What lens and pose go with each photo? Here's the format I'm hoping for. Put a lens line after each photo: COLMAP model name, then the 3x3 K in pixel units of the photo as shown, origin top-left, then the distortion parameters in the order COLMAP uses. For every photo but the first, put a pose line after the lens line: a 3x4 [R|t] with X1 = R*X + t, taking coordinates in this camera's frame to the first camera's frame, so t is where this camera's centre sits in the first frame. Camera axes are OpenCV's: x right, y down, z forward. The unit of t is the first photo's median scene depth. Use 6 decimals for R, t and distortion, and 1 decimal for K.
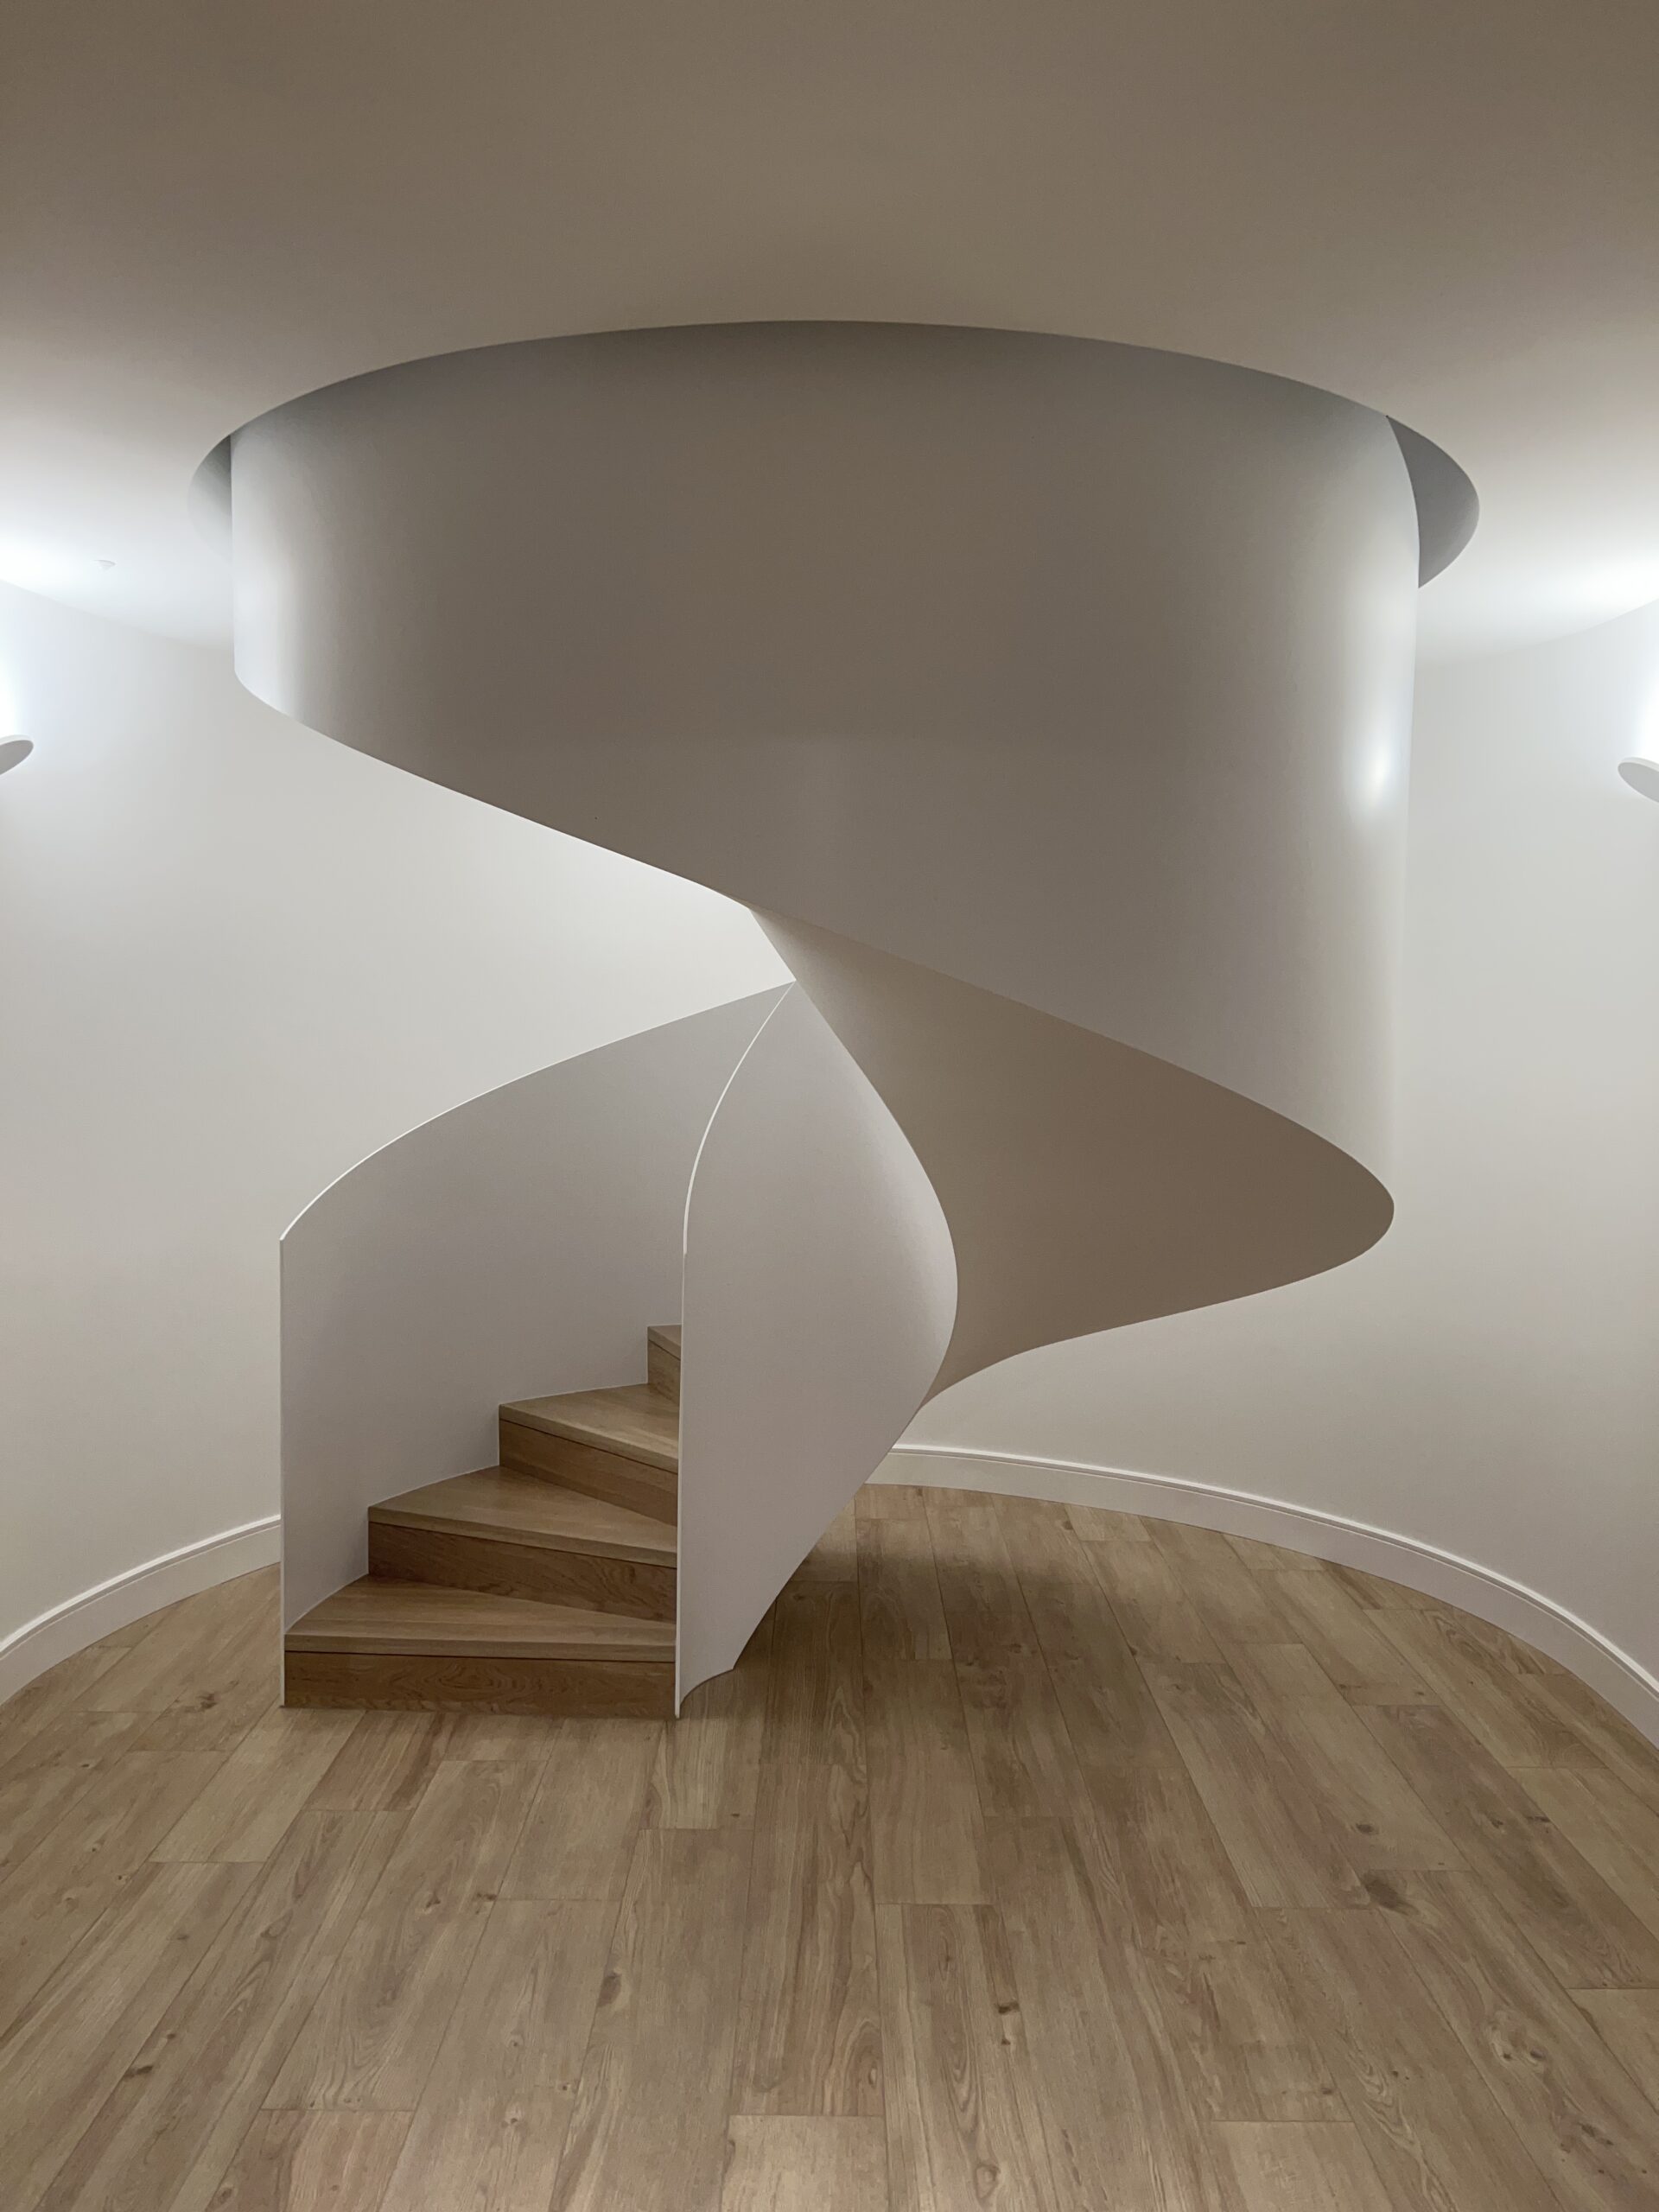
lens RADIAL K [[1685.3, 0, 829.5], [0, 1685.3, 1106.0], [0, 0, 1]] dist [-0.007605, -0.003701]
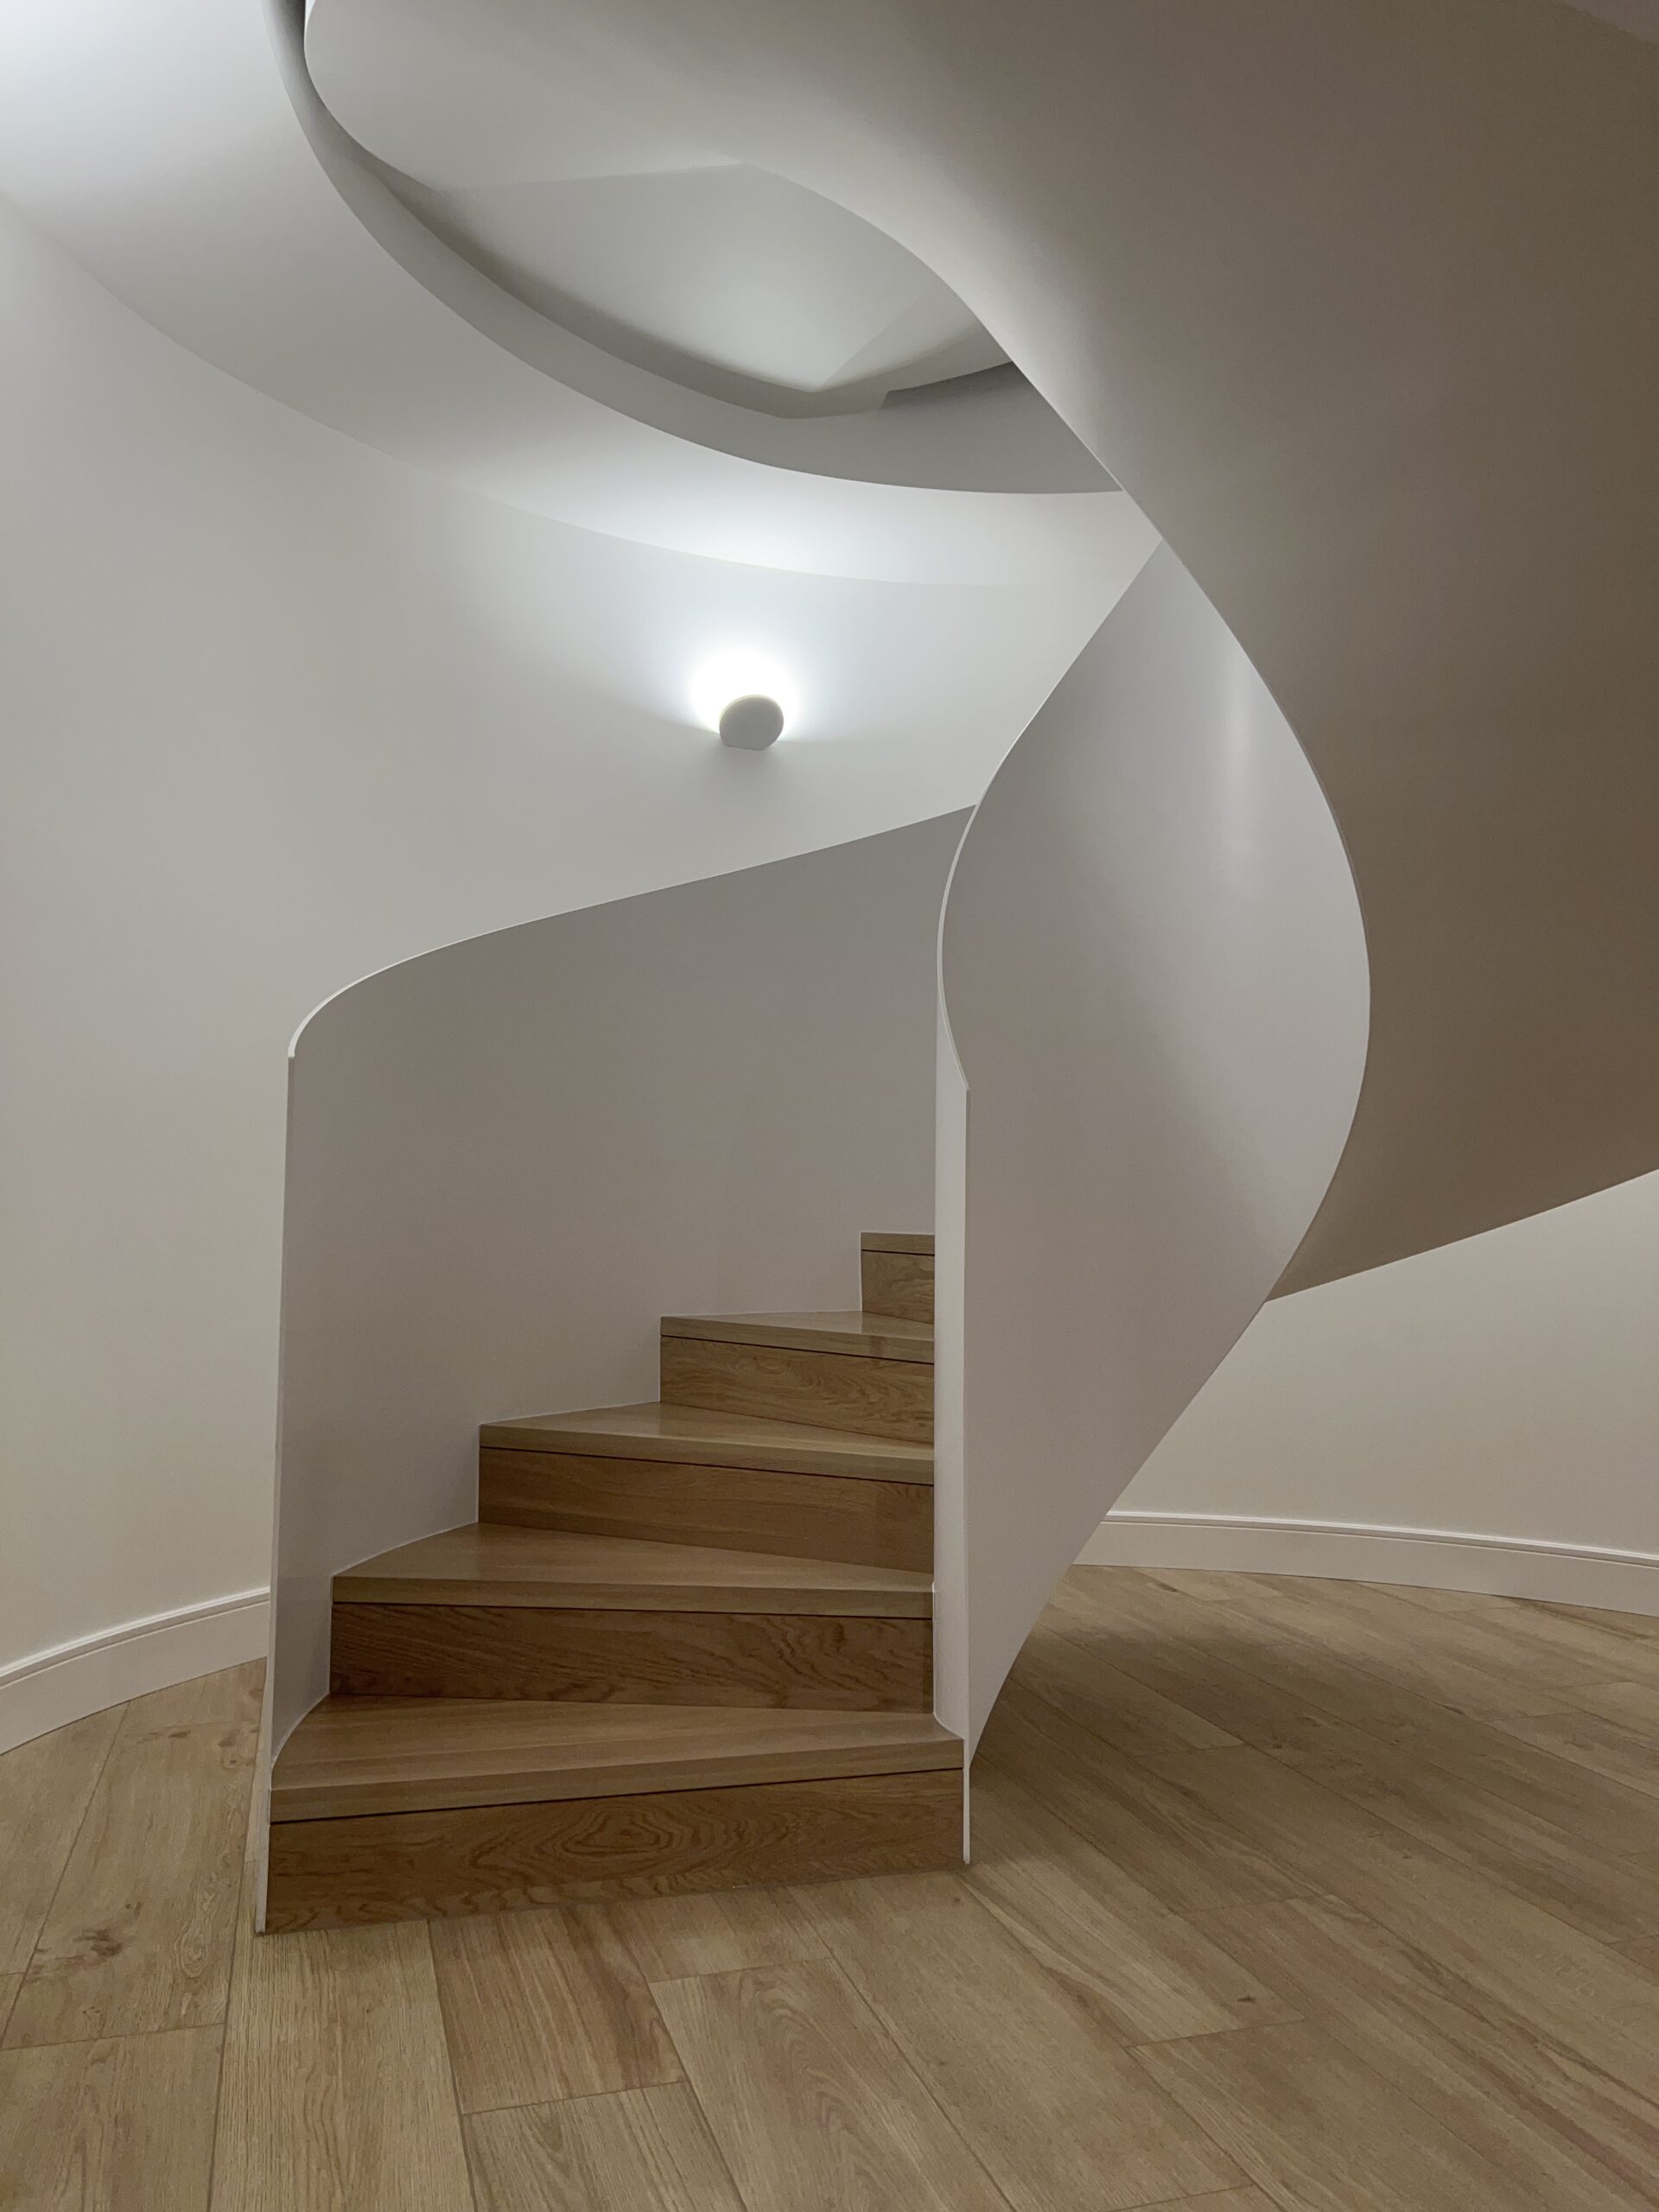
lens RADIAL K [[1709.8, 0, 829.5], [0, 1709.8, 1106.0], [0, 0, 1]] dist [0.002779, -0.004411]
pose [[0.957170, 0.010173, 0.289346, -0.370328], [0.022842, 0.993614, -0.110495, 0.189696], [-0.288623, 0.112372, 0.950826, 0.475911]]
